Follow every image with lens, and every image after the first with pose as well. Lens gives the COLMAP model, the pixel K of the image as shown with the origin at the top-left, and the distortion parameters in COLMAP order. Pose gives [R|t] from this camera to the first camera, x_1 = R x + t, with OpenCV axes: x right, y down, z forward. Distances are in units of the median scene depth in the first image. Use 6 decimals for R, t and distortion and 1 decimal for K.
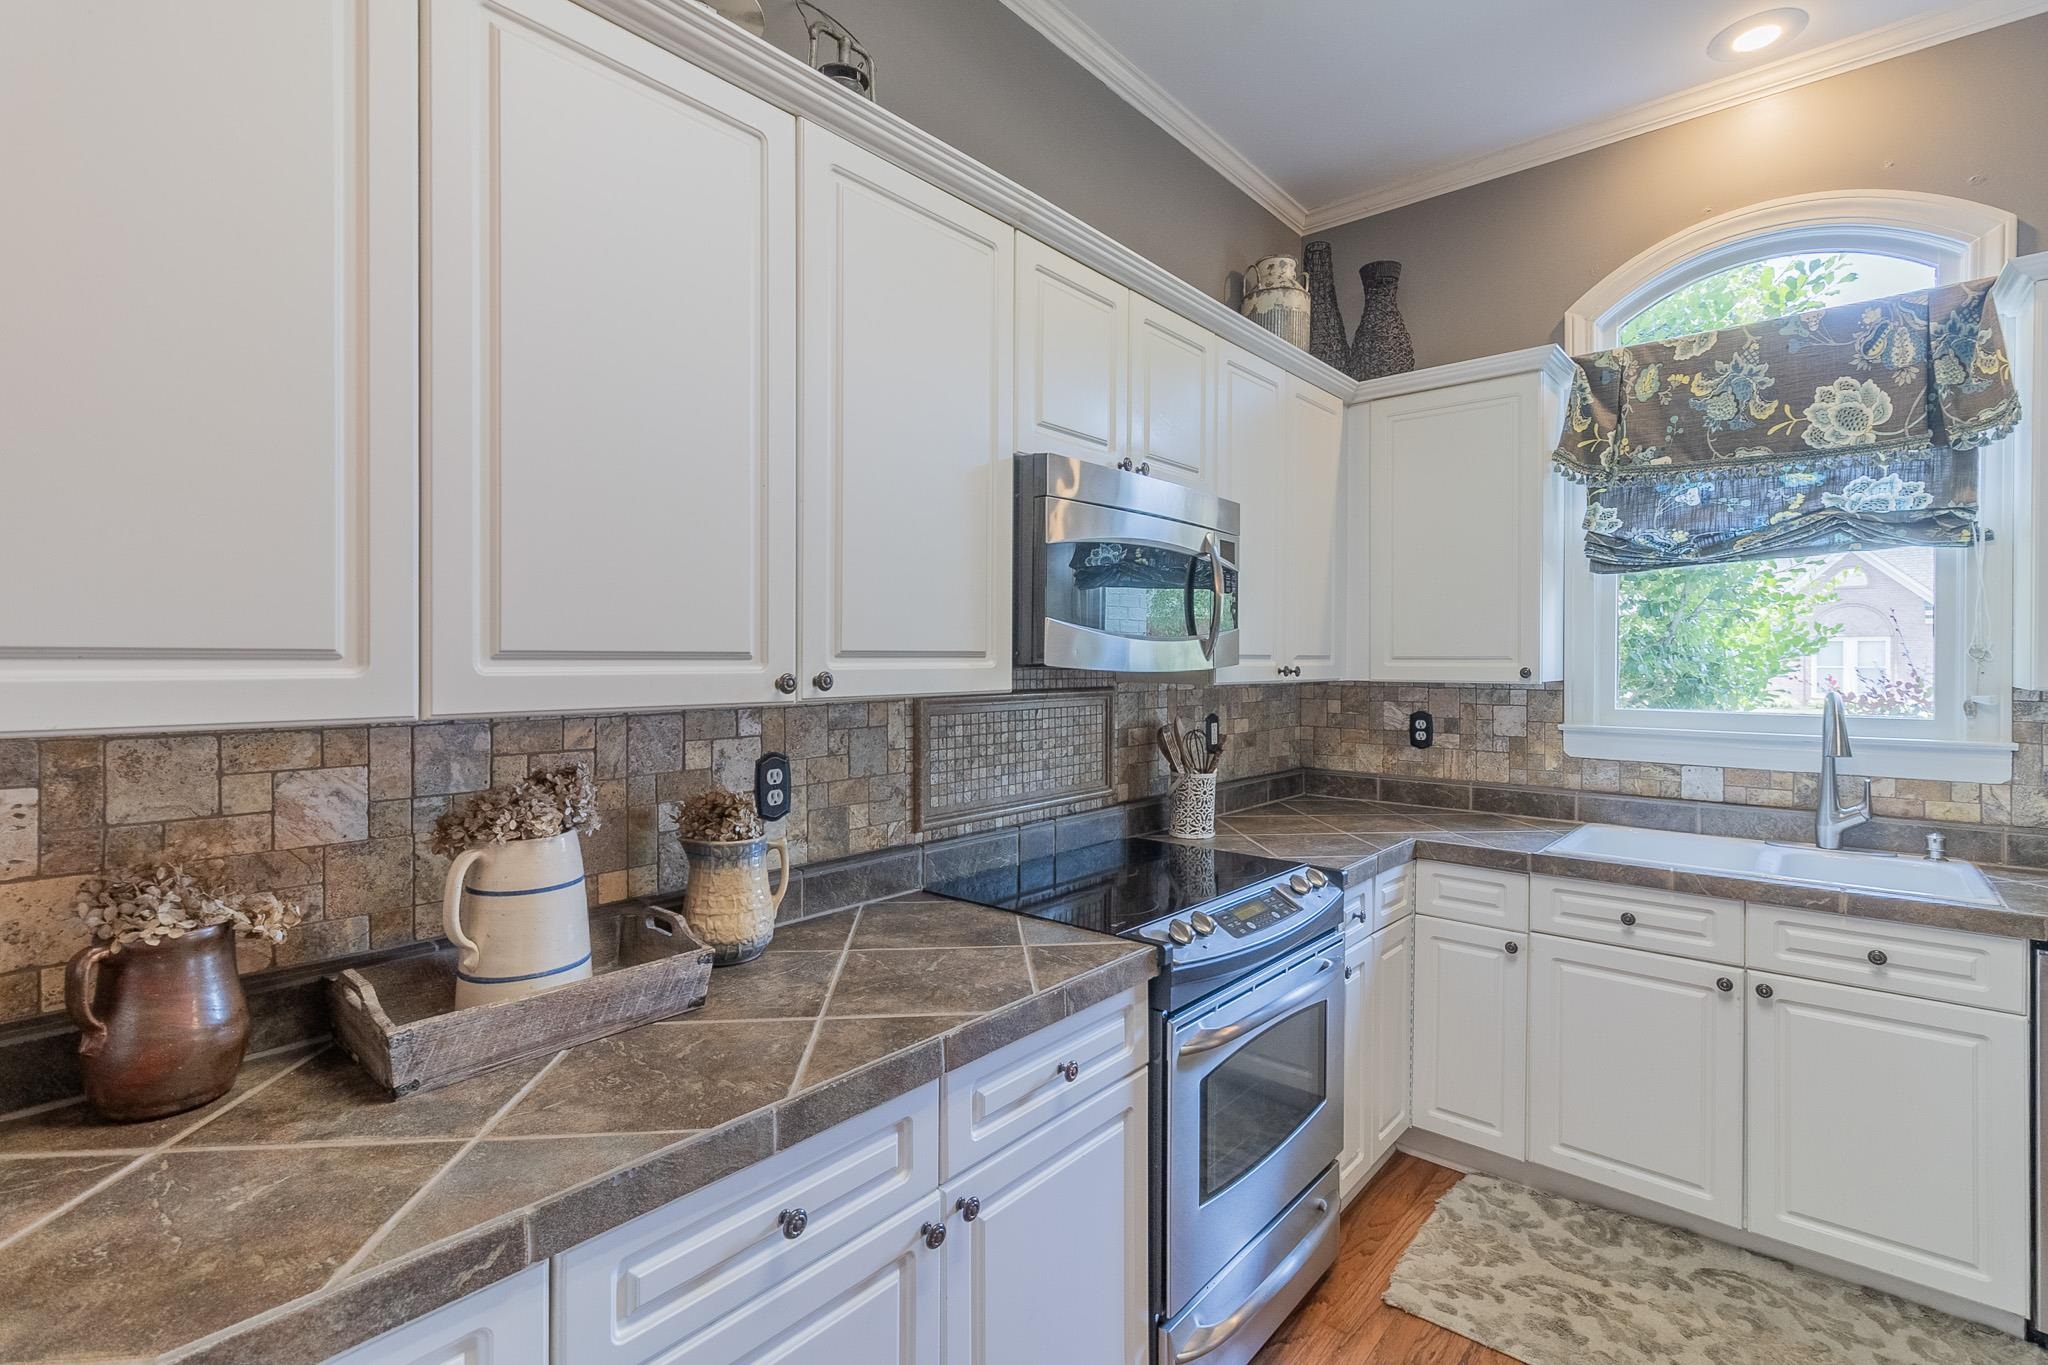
lens RADIAL K [[946.7, 0, 1035.0], [0, 946.7, 665.9], [0, 0, 1]] dist [-0.001067, 0.002226]
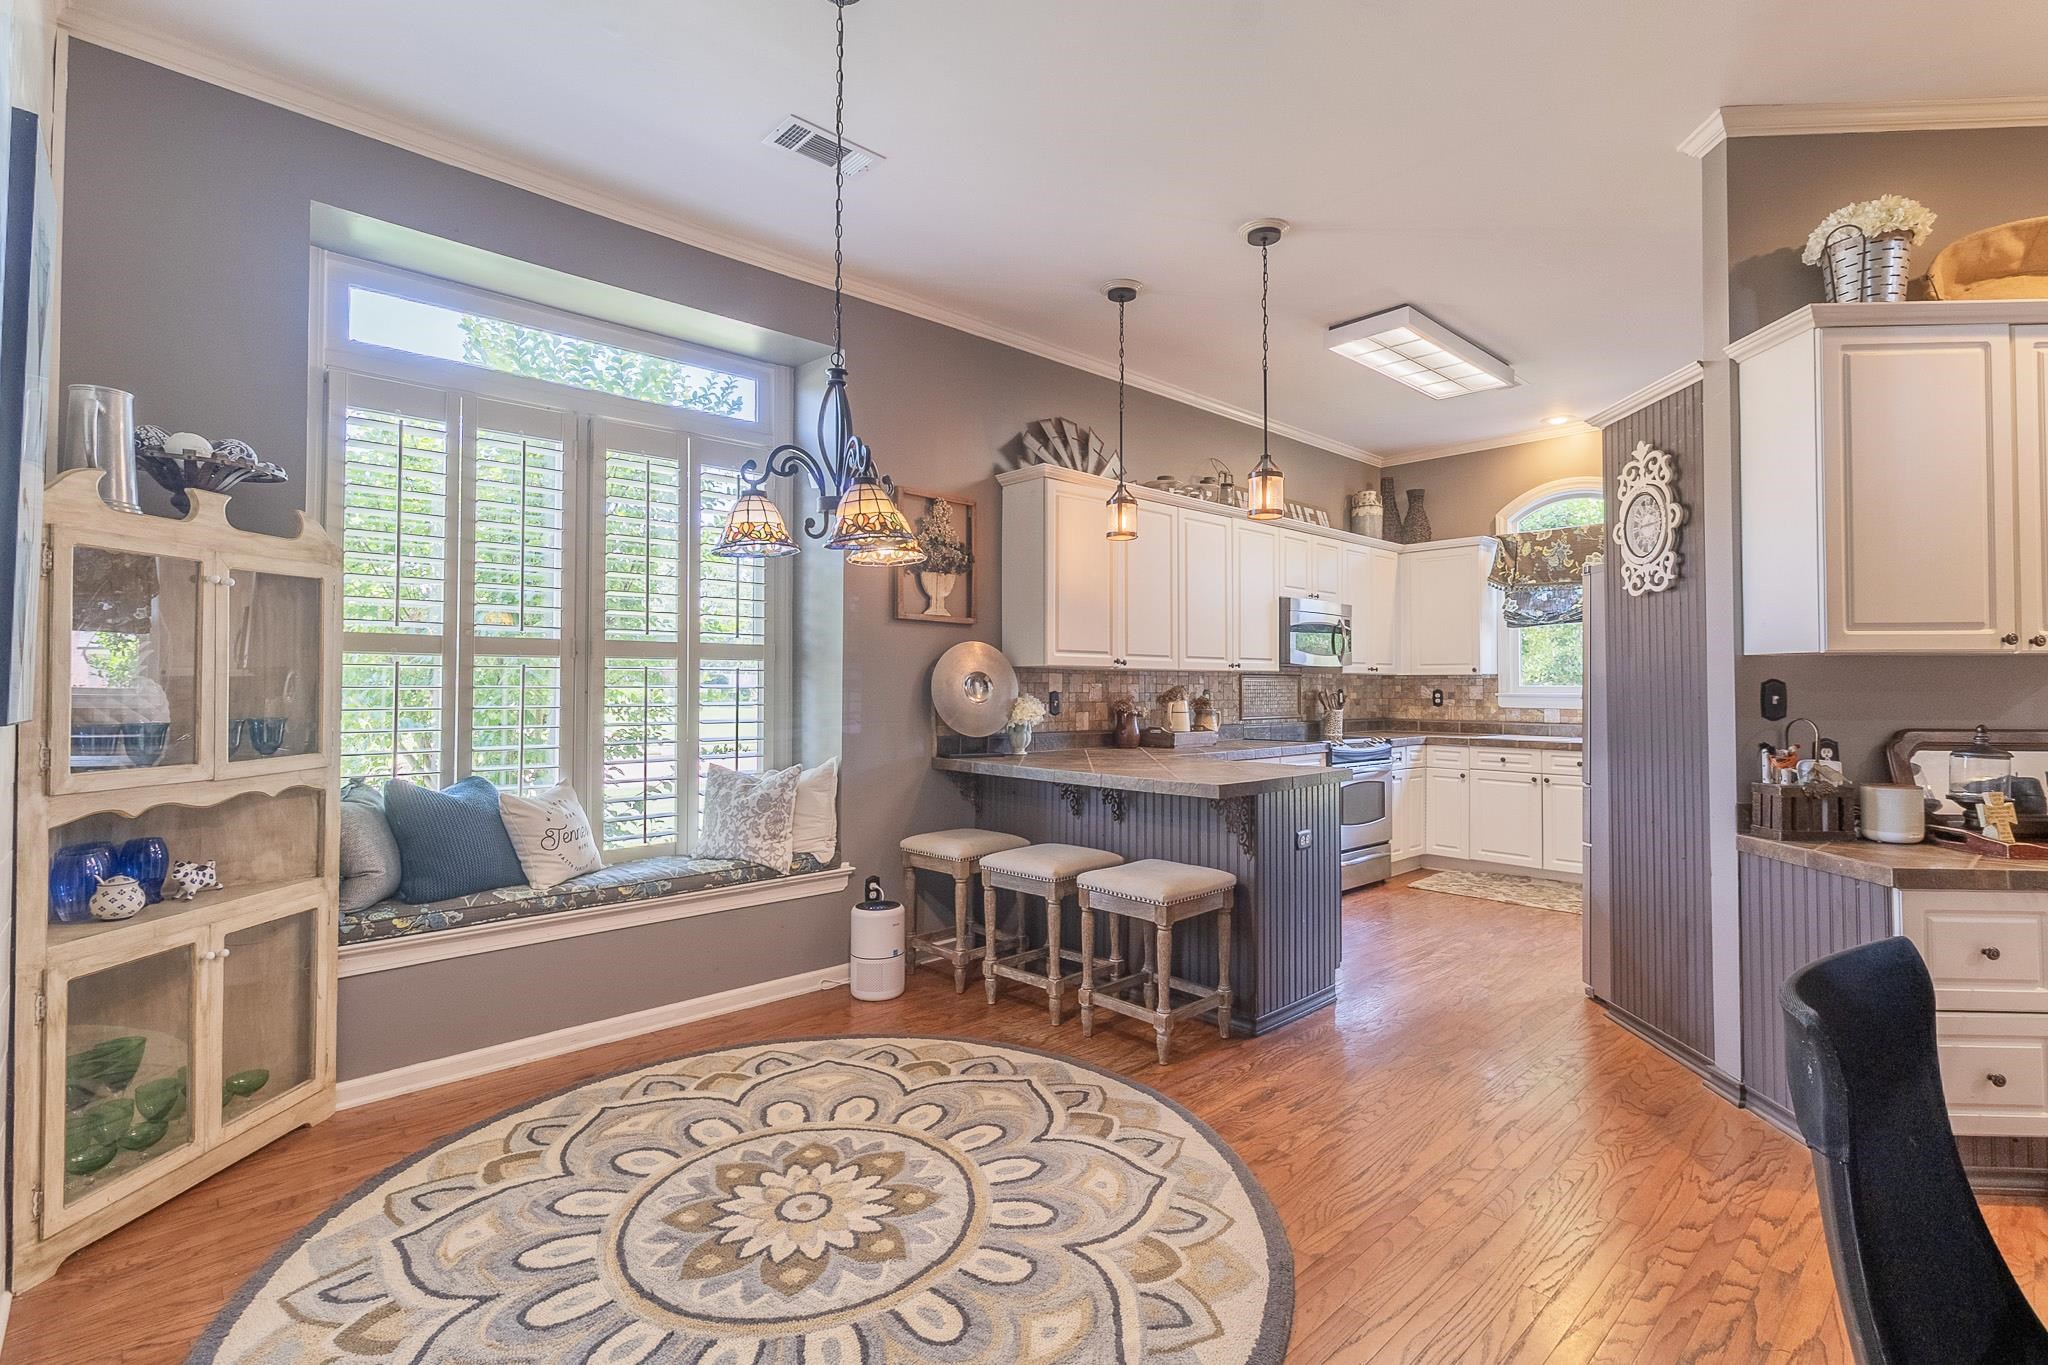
lens RADIAL K [[946.7, 0, 1037.3], [0, 946.7, 664.9], [0, 0, 1]] dist [-0.001067, 0.002226]
pose [[0.994088, -0.001937, -0.108562, -0.374336], [-0.001360, 0.999540, -0.030283, 0.079576], [0.108570, 0.030251, 0.993628, -1.736886]]
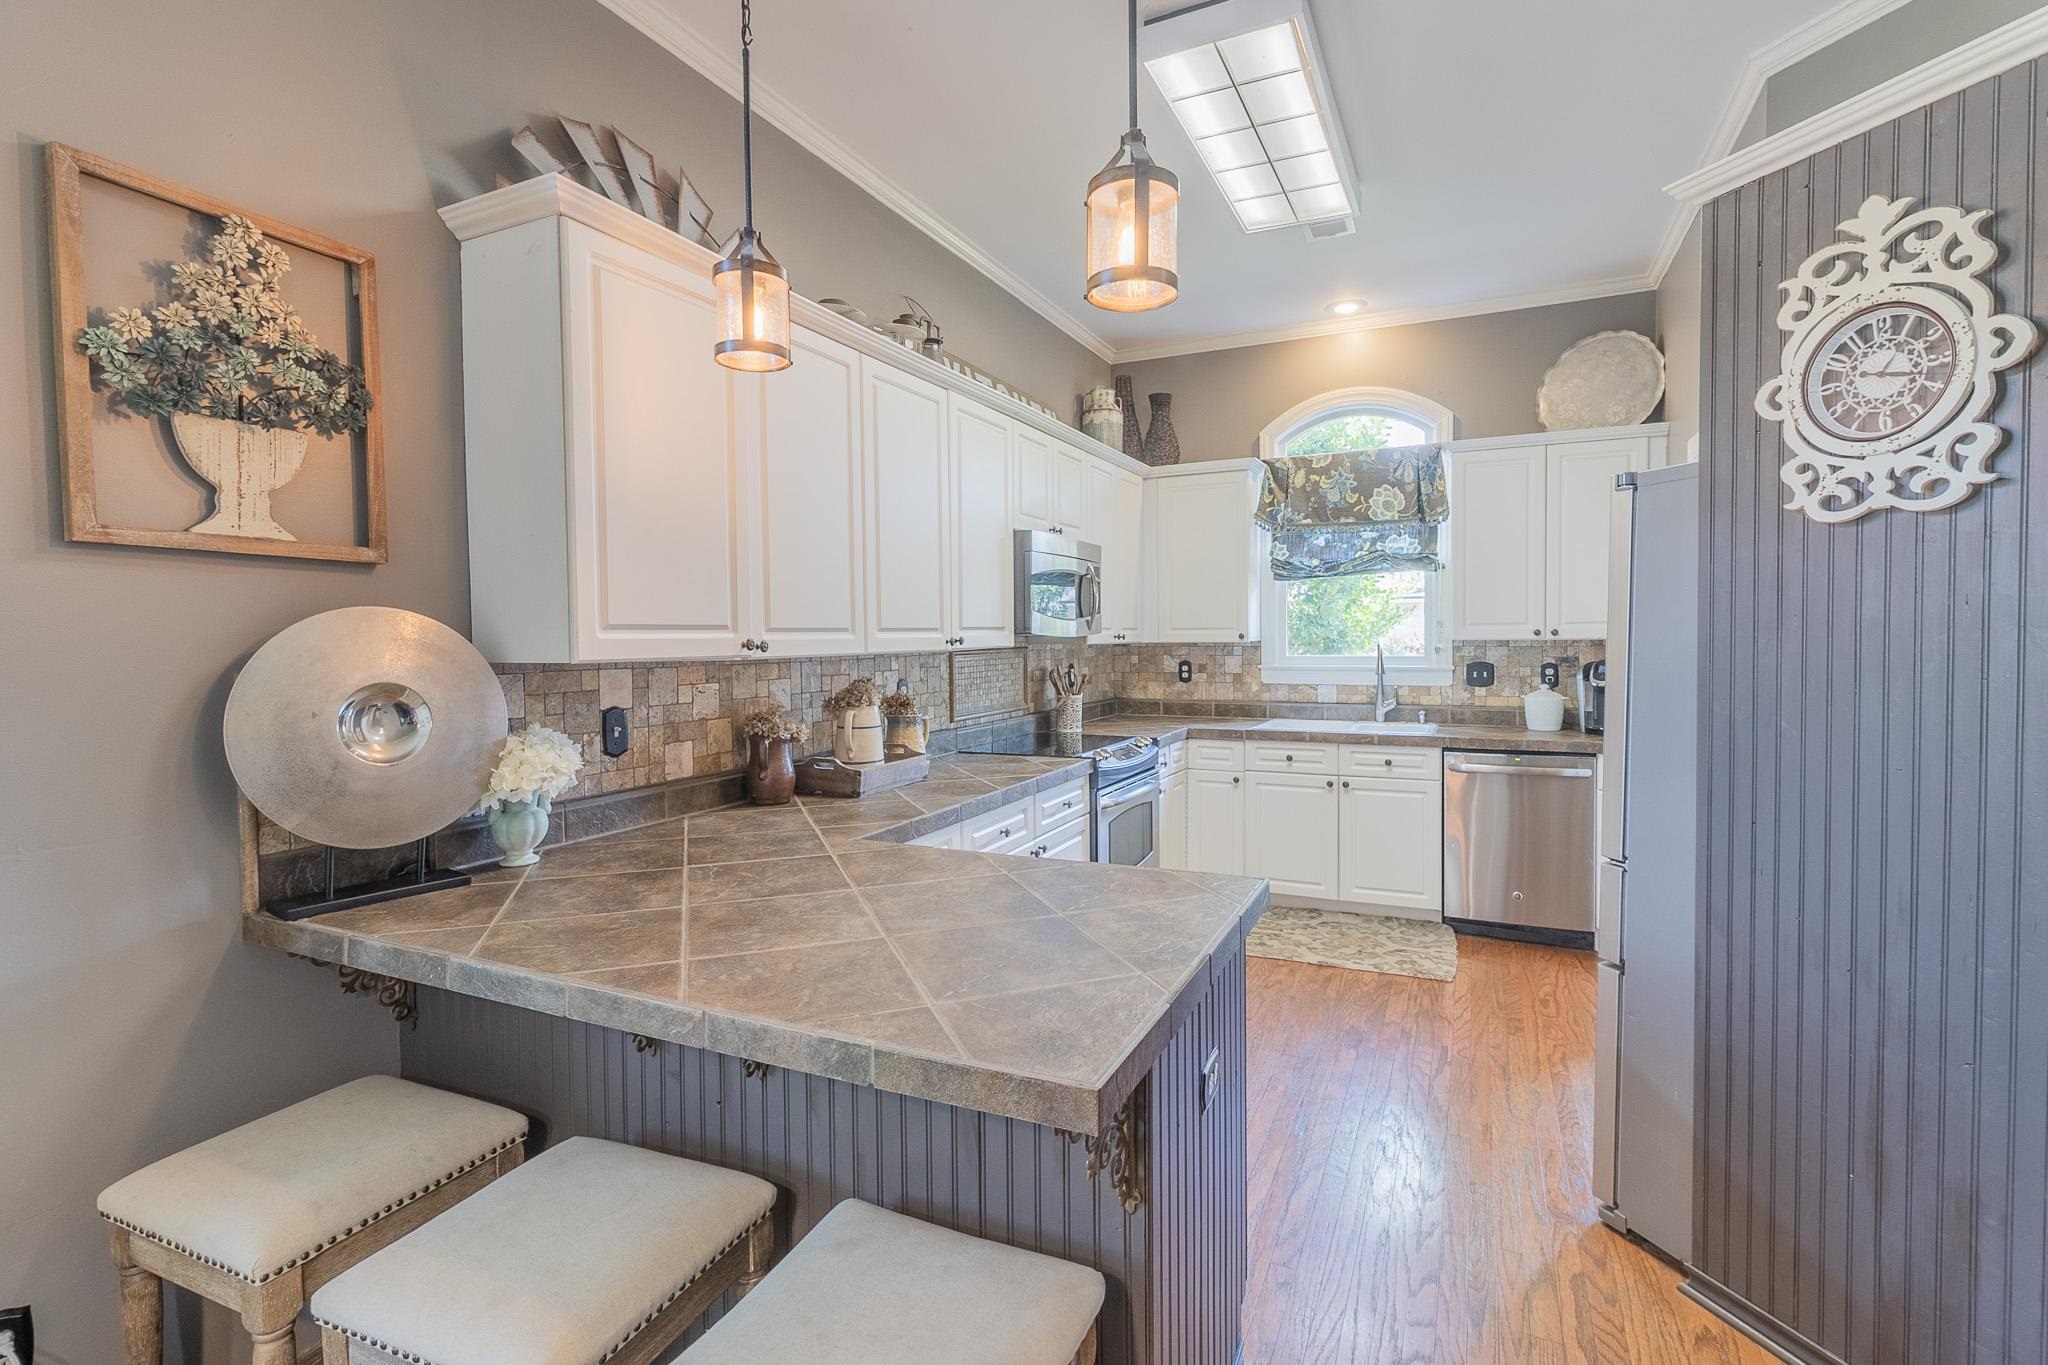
lens RADIAL K [[946.7, 0, 1036.2], [0, 946.7, 663.5], [0, 0, 1]] dist [-0.001067, 0.002226]
pose [[0.964251, -0.020438, 0.264202, -0.396117], [0.014476, 0.999595, 0.024493, 0.011095], [-0.264596, -0.019792, 0.964156, -0.749554]]
